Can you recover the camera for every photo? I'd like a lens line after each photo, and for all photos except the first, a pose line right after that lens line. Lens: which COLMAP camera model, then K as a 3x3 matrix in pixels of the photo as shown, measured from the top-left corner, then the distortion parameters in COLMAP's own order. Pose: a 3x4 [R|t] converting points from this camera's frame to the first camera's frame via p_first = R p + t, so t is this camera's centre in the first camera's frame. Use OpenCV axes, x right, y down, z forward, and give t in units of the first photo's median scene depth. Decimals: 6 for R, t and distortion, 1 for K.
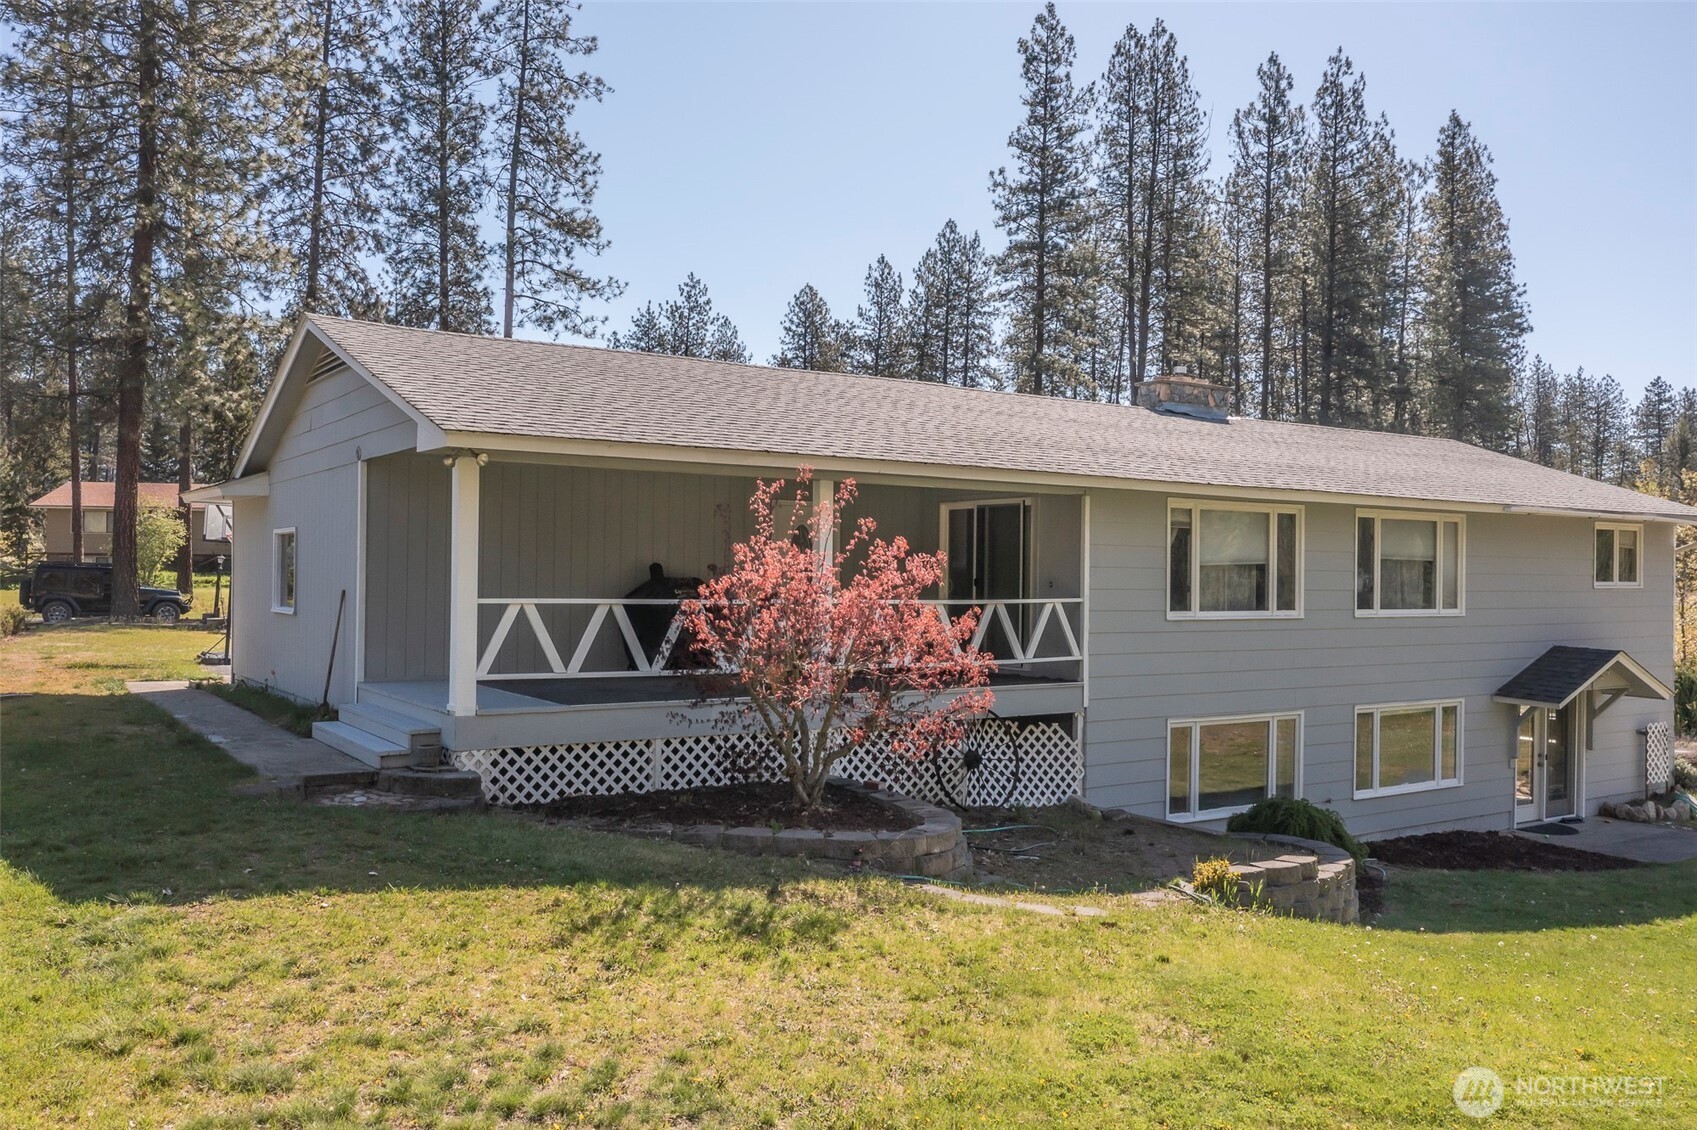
lens RADIAL K [[1361.0, 0, 848.5], [0, 1361.0, 565.0], [0, 0, 1]] dist [-0.000618, 0.009675]
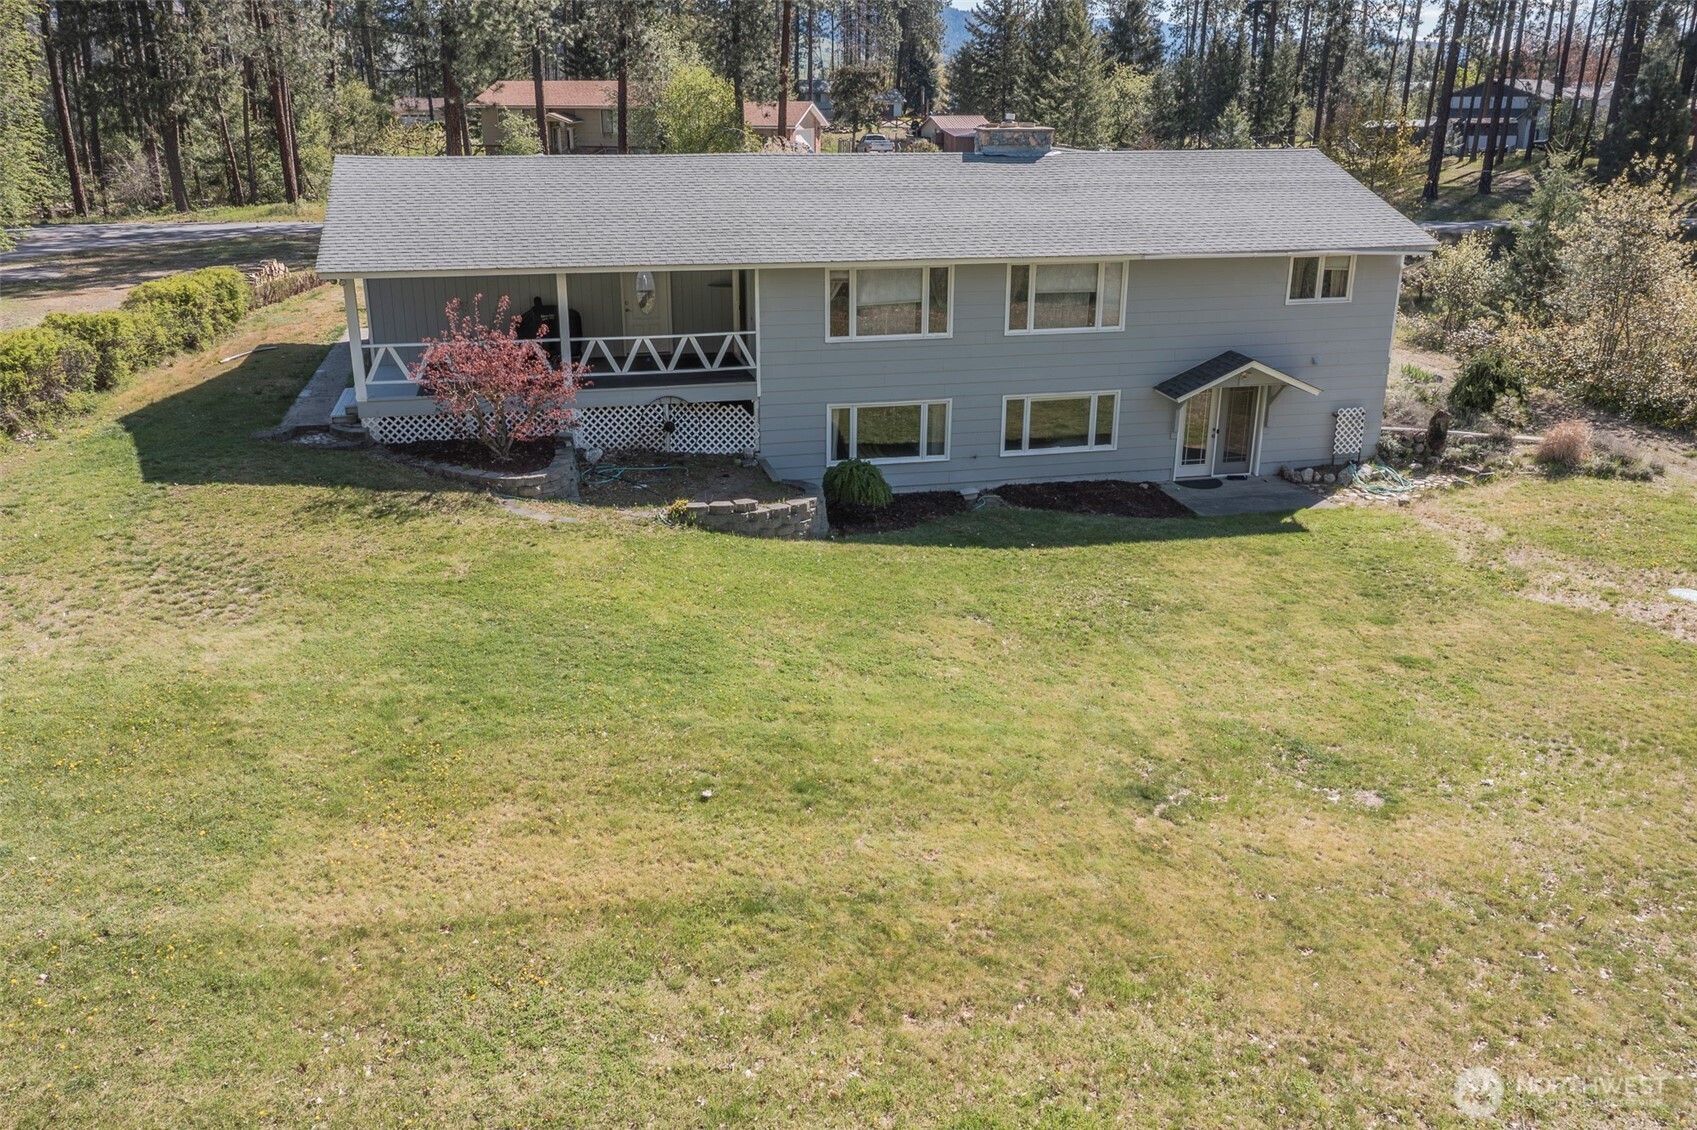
lens RADIAL K [[1336.7, 0, 830.5], [0, 1336.7, 569.6], [0, 0, 1]] dist [0.003250, 0.002710]
pose [[0.933047, 0.108801, -0.342908, 0.849688], [0.012982, 0.942368, 0.334326, -0.245546], [0.359521, -0.316393, 0.877861, -0.482978]]
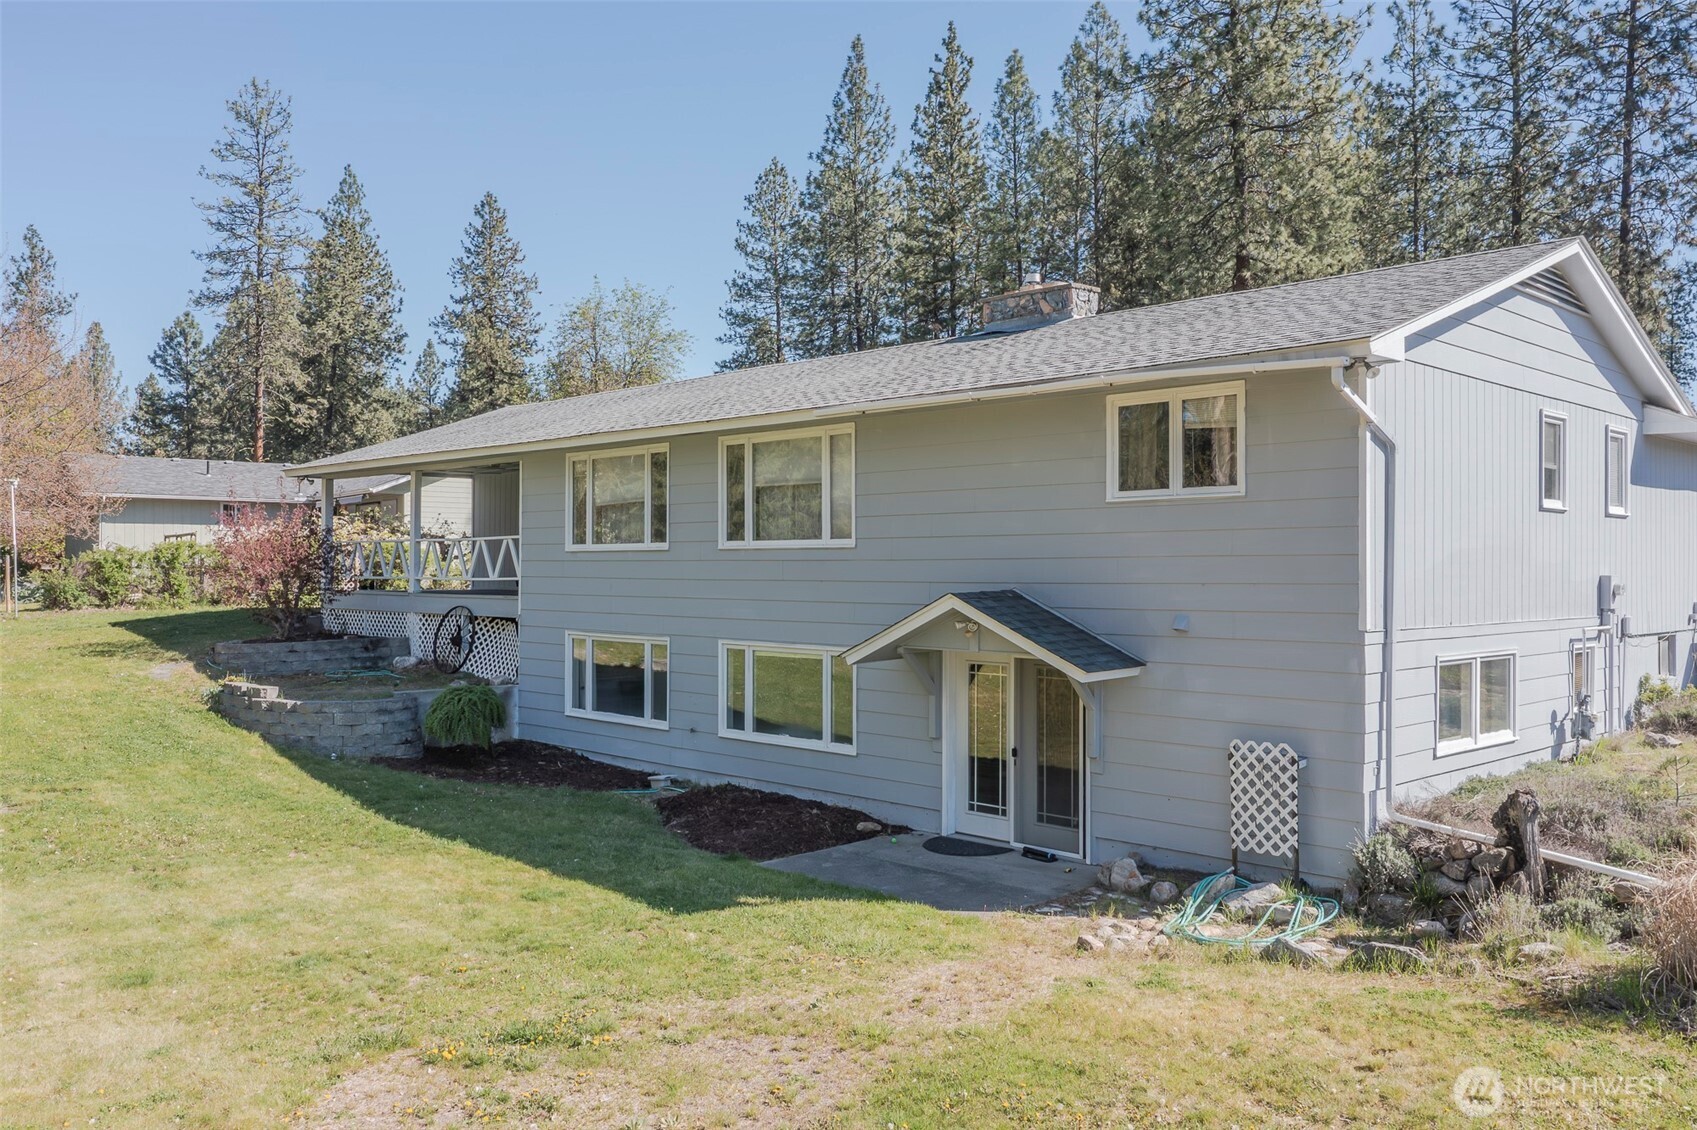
lens RADIAL K [[1336.7, 0, 830.5], [0, 1336.7, 569.6], [0, 0, 1]] dist [0.003250, 0.002710]
pose [[0.180587, -0.012567, -0.983479, 1.572863], [0.004275, 0.999919, -0.011992, 0.077085], [0.983550, -0.002039, 0.180626, 1.072780]]
